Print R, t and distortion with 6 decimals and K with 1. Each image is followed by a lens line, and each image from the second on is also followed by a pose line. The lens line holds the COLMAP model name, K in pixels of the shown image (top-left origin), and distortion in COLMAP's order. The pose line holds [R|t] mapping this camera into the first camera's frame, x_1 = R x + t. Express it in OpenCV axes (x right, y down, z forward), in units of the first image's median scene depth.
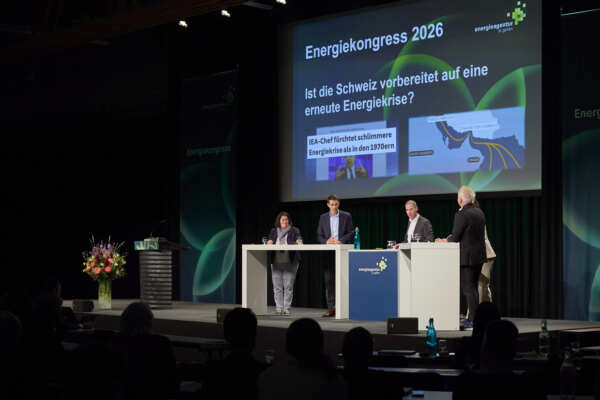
lens RADIAL K [[1216.1, 0, 300.0], [0, 1216.1, 200.0], [0, 0, 1]] dist [-0.242219, 0.025417]
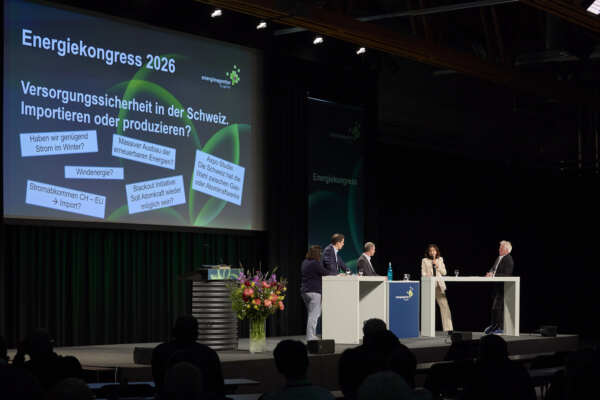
lens RADIAL K [[1305.2, 0, 300.0], [0, 1305.2, 200.0], [0, 0, 1]] dist [-0.024534, -0.476041]
pose [[-0.184212, 0.060877, 0.981000, -0.978940], [-0.046242, 0.996438, -0.070518, 0.045716], [-0.981798, -0.058353, -0.180741, 1.075612]]
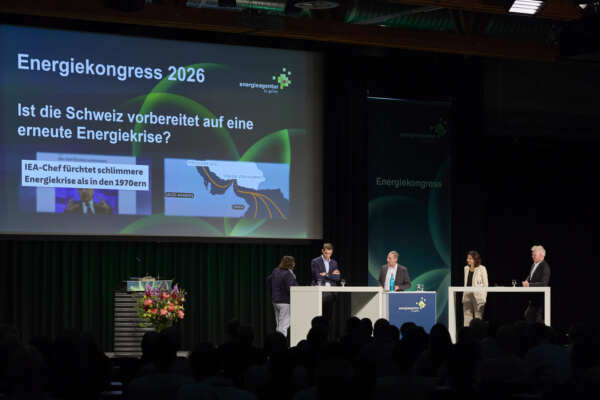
lens RADIAL K [[1897.7, 0, 300.0], [0, 1897.7, 200.0], [0, 0, 1]] dist [0.424504, 0.257822]
pose [[0.167043, 0.049323, 0.984715, -1.433081], [-0.042546, 0.998178, -0.042780, 0.028642], [-0.985031, -0.034749, 0.168838, 0.635299]]
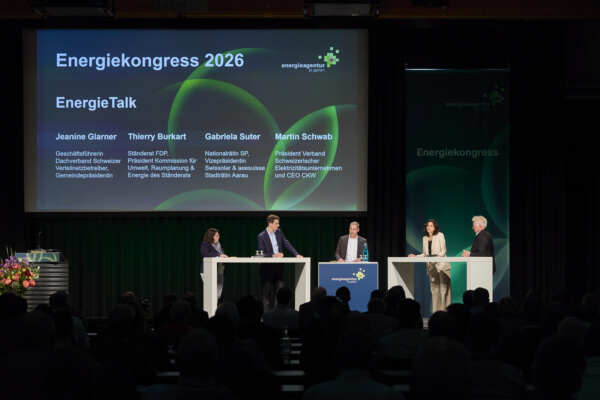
lens RADIAL K [[1525.5, 0, 300.0], [0, 1525.5, 200.0], [0, 0, 1]] dist [0.046634, -0.038582]
pose [[0.674108, 0.029883, 0.738028, -0.851003], [-0.030469, 0.999456, -0.012638, 0.000586], [-0.738004, -0.013968, 0.674651, 0.028376]]
